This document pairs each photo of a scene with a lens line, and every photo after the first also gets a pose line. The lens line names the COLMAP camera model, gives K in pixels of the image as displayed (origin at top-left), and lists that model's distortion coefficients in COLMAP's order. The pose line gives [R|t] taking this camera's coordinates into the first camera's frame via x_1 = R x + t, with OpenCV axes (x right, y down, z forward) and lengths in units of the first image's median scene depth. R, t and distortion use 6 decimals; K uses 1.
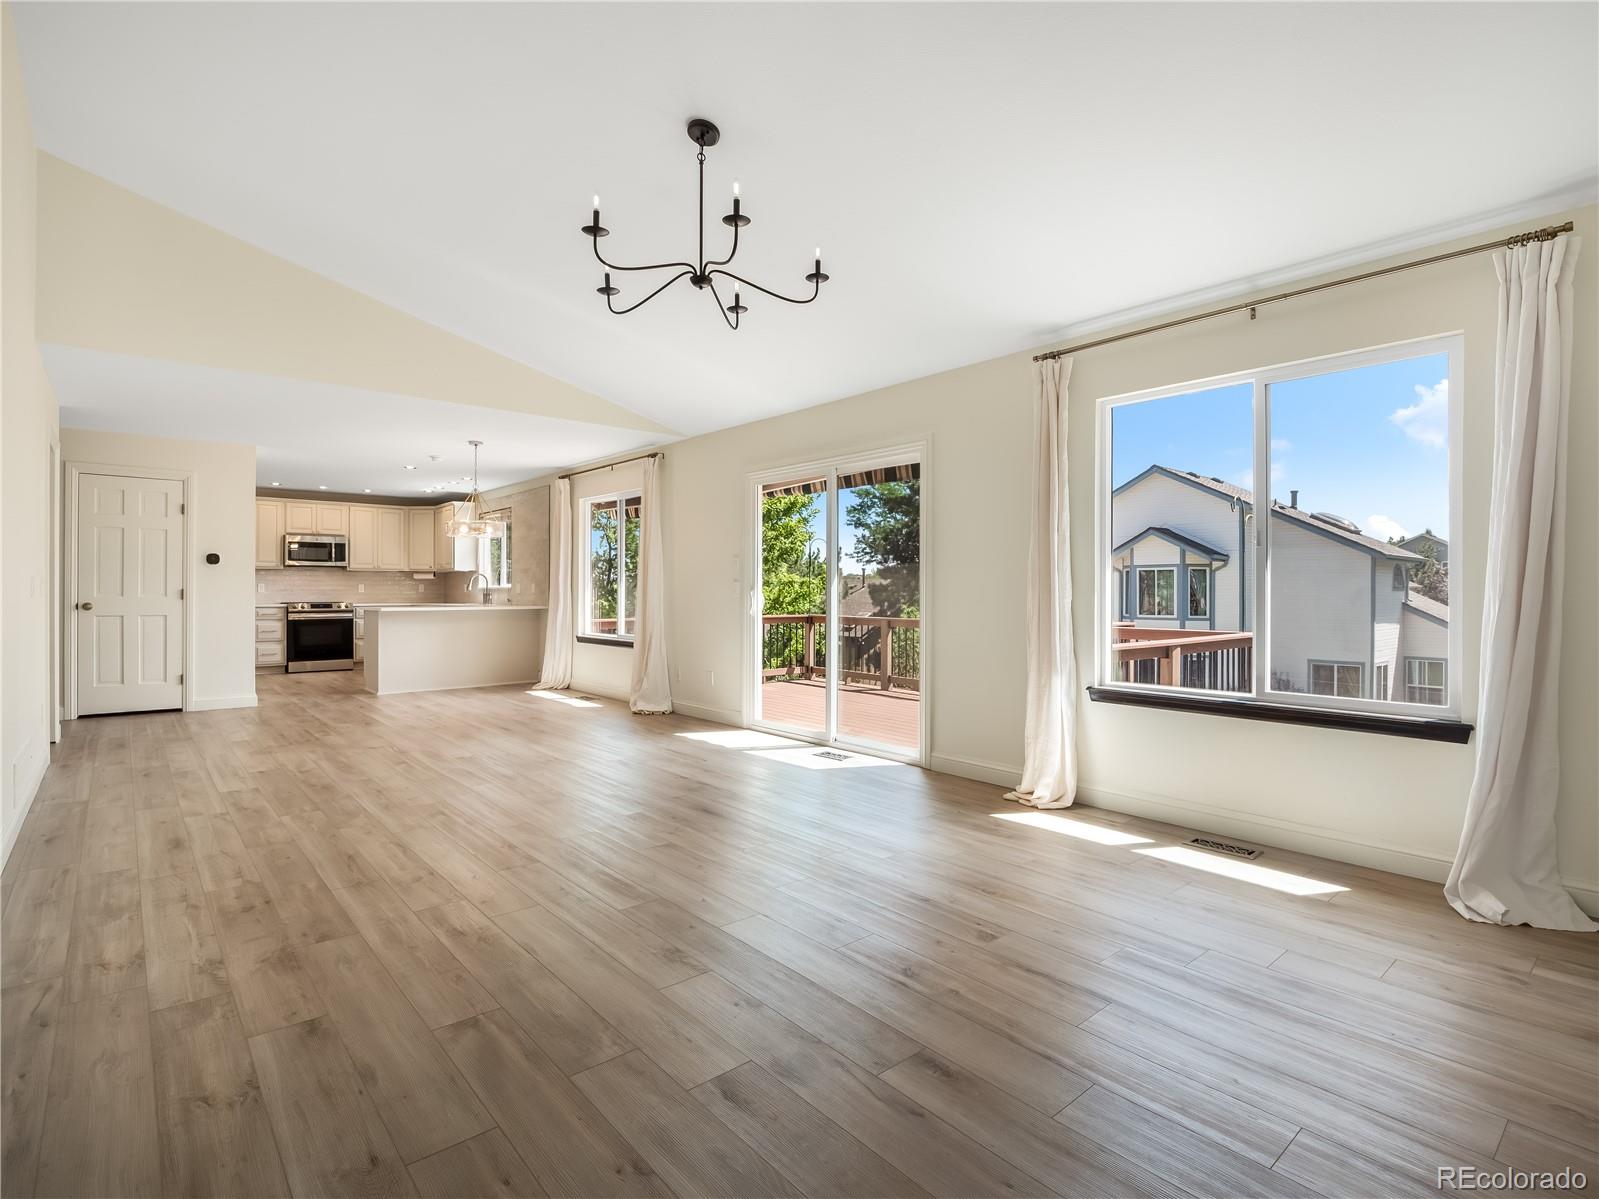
lens RADIAL K [[853.8, 0, 801.2], [0, 853.8, 585.9], [0, 0, 1]] dist [-0.000758, -0.001520]
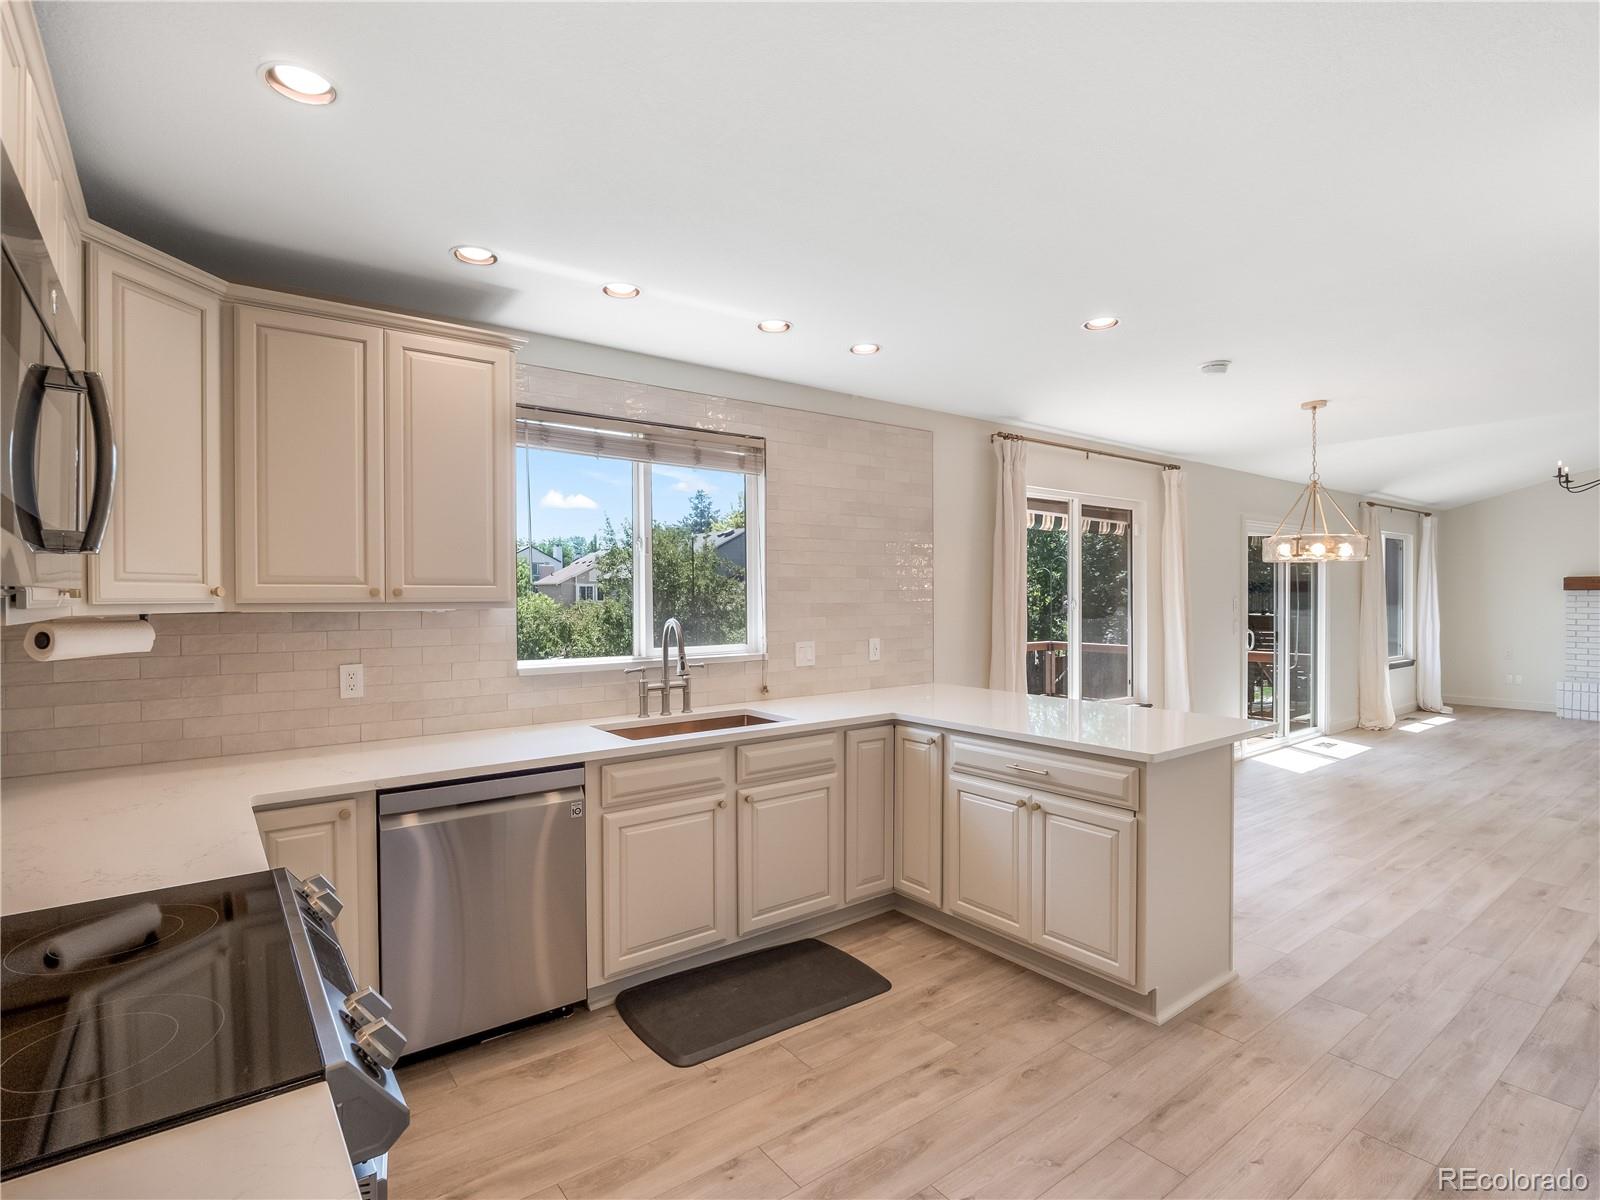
lens RADIAL K [[808.5, 0, 793.5], [0, 808.5, 603.9], [0, 0, 1]] dist [-0.001516, -0.002328]
pose [[0.016265, -0.012249, 0.999793, -0.627058], [-0.001785, 0.999923, 0.012280, -0.022414], [-0.999866, -0.001984, 0.016242, 0.881068]]
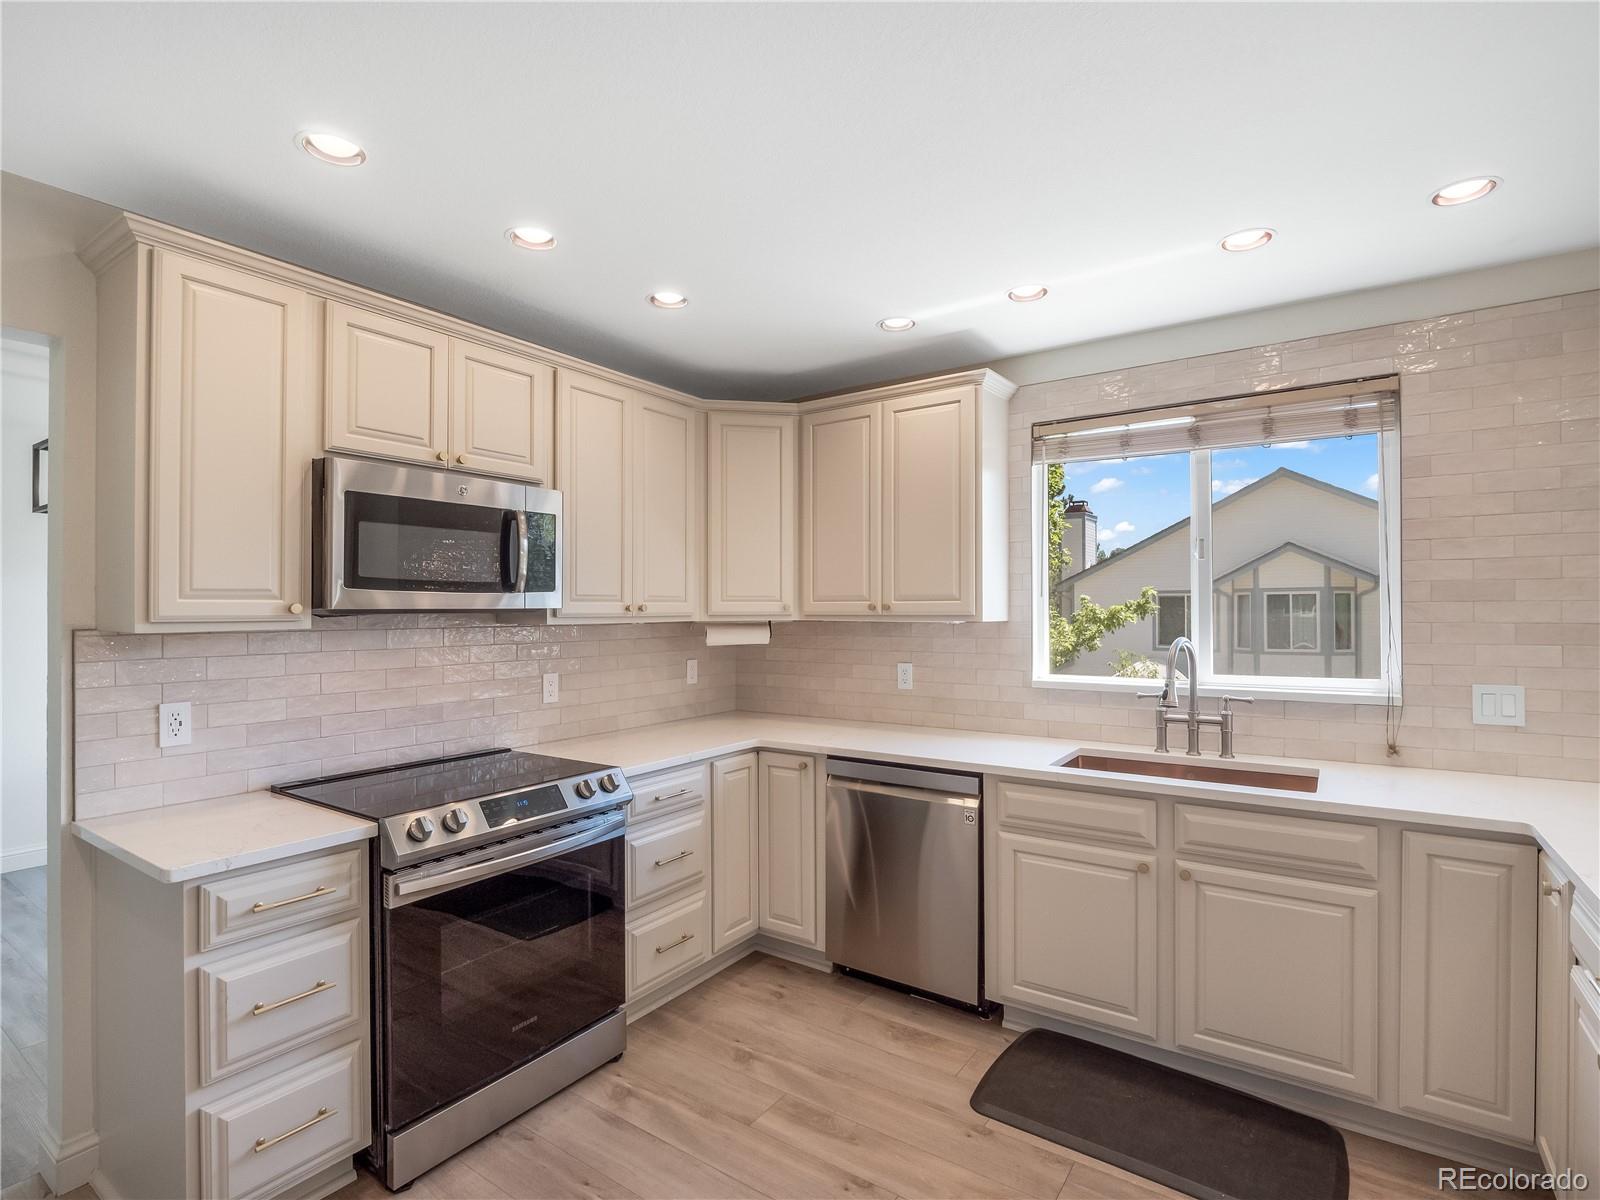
lens RADIAL K [[808.5, 0, 793.5], [0, 808.5, 603.9], [0, 0, 1]] dist [-0.001516, -0.002328]
pose [[0.956798, -0.004633, 0.290717, -0.523185], [0.004359, 0.999989, 0.001589, -0.024263], [-0.290721, -0.000253, 0.956808, 0.741283]]
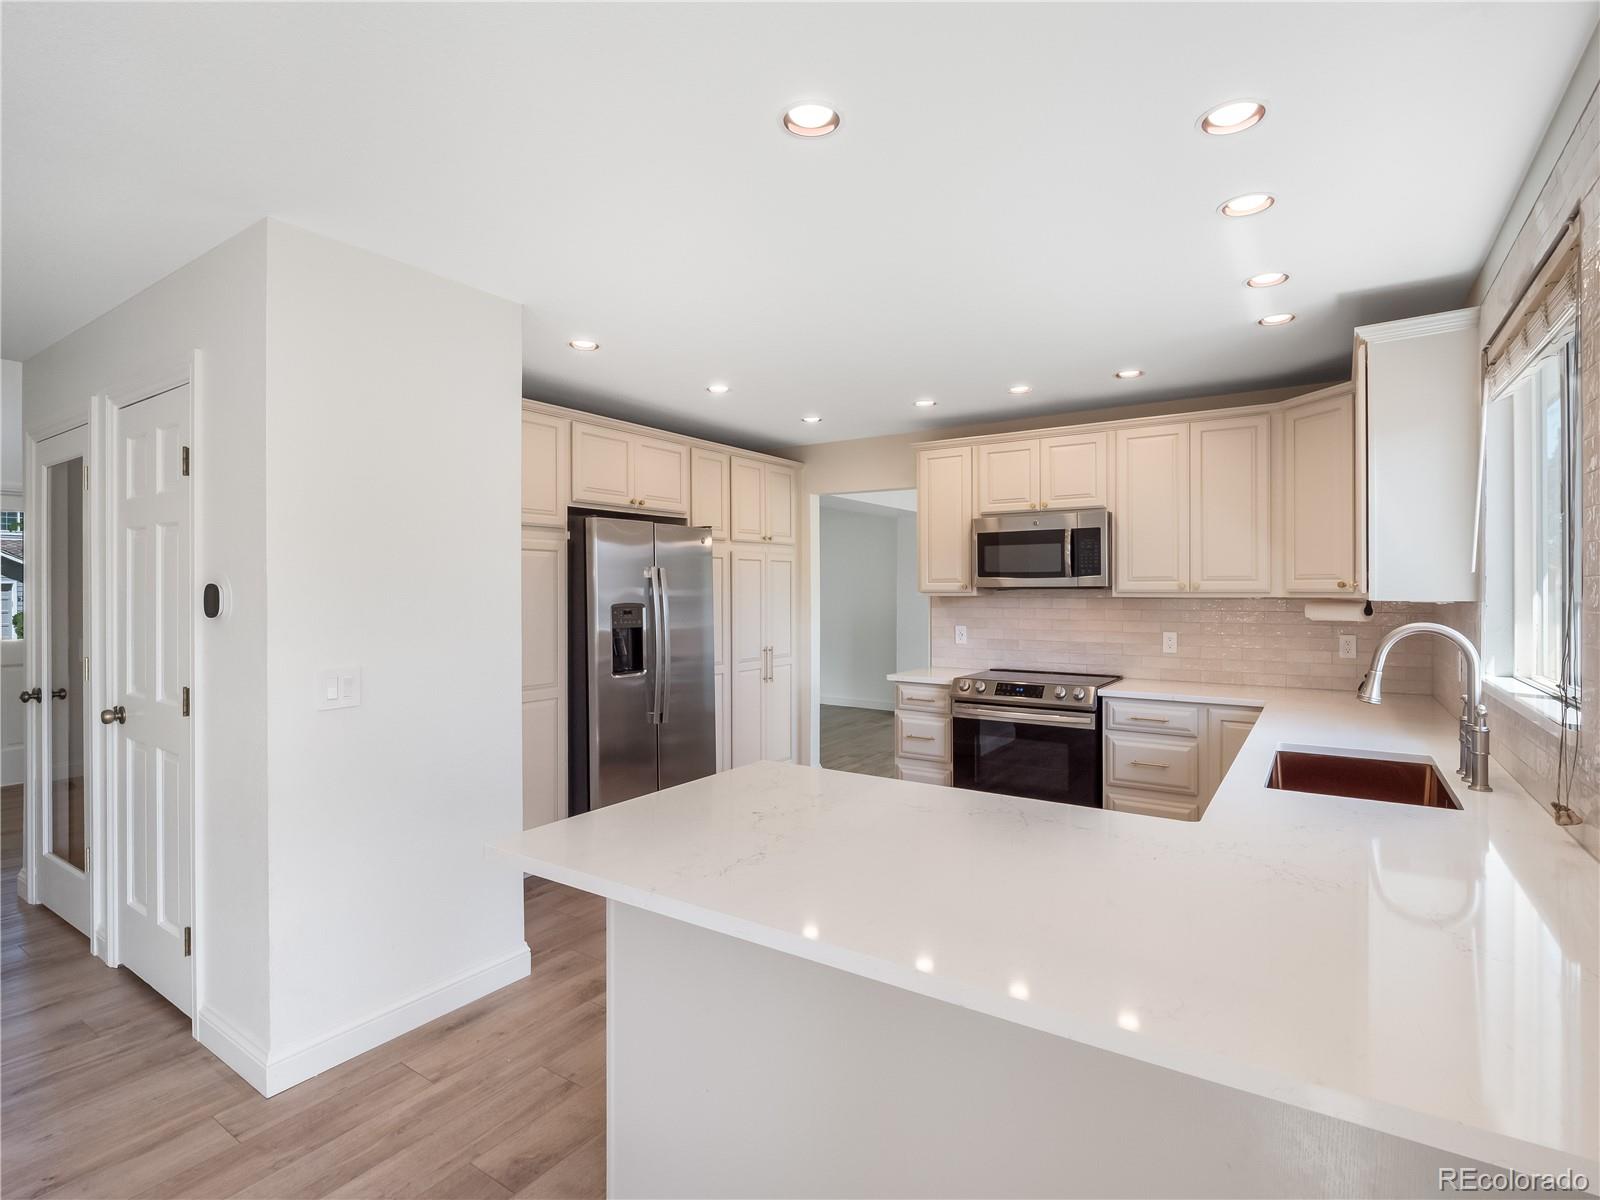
lens RADIAL K [[797.4, 0, 794.3], [0, 797.4, 598.5], [0, 0, 1]] dist [-0.015903, -0.000512]
pose [[0.302142, 0.006977, -0.953237, -0.226487], [0.006979, 0.999930, 0.009531, -0.021895], [0.953237, -0.009532, 0.302073, 0.739318]]
